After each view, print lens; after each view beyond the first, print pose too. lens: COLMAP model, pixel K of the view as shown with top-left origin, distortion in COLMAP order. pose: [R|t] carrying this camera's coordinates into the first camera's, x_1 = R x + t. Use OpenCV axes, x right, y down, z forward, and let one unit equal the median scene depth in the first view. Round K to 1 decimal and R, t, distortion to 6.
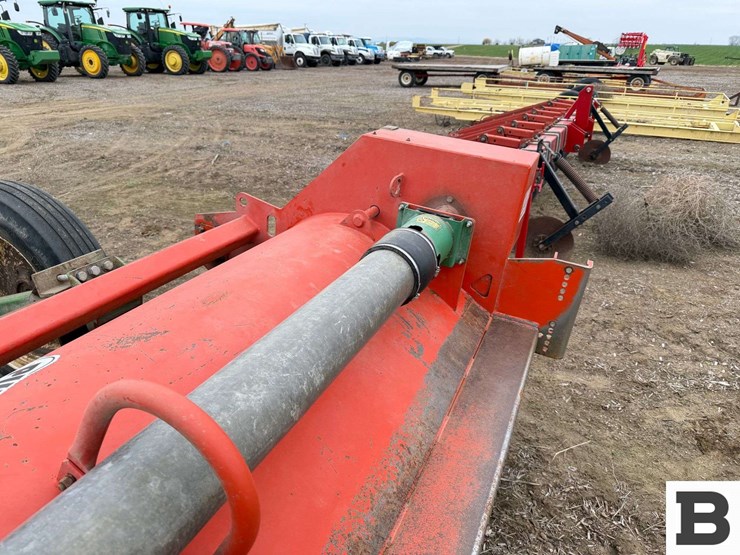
lens RADIAL K [[521.7, 0, 367.6], [0, 521.7, 275.2], [0, 0, 1]] dist [0.029156, -0.034167]
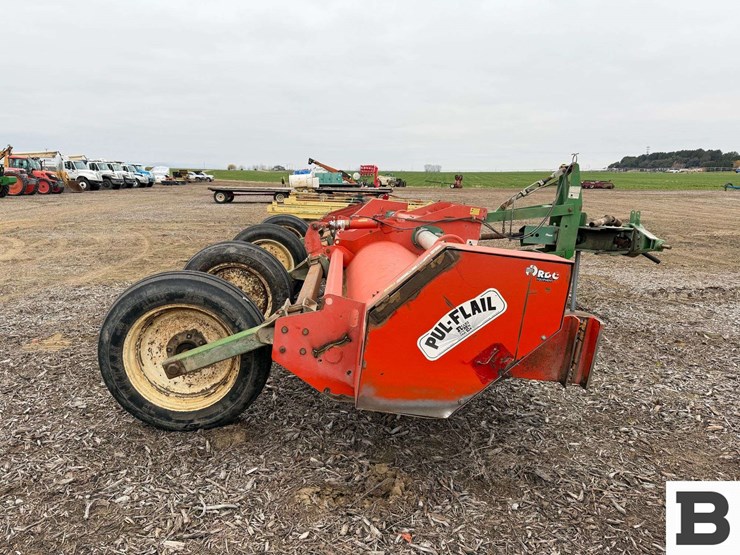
lens RADIAL K [[519.2, 0, 368.7], [0, 519.2, 281.3], [0, 0, 1]] dist [0.042450, -0.057930]
pose [[0.896768, -0.087110, 0.433843, -0.090425], [0.173154, 0.971332, -0.162885, 0.051319], [-0.407216, 0.221192, 0.886143, -0.125720]]
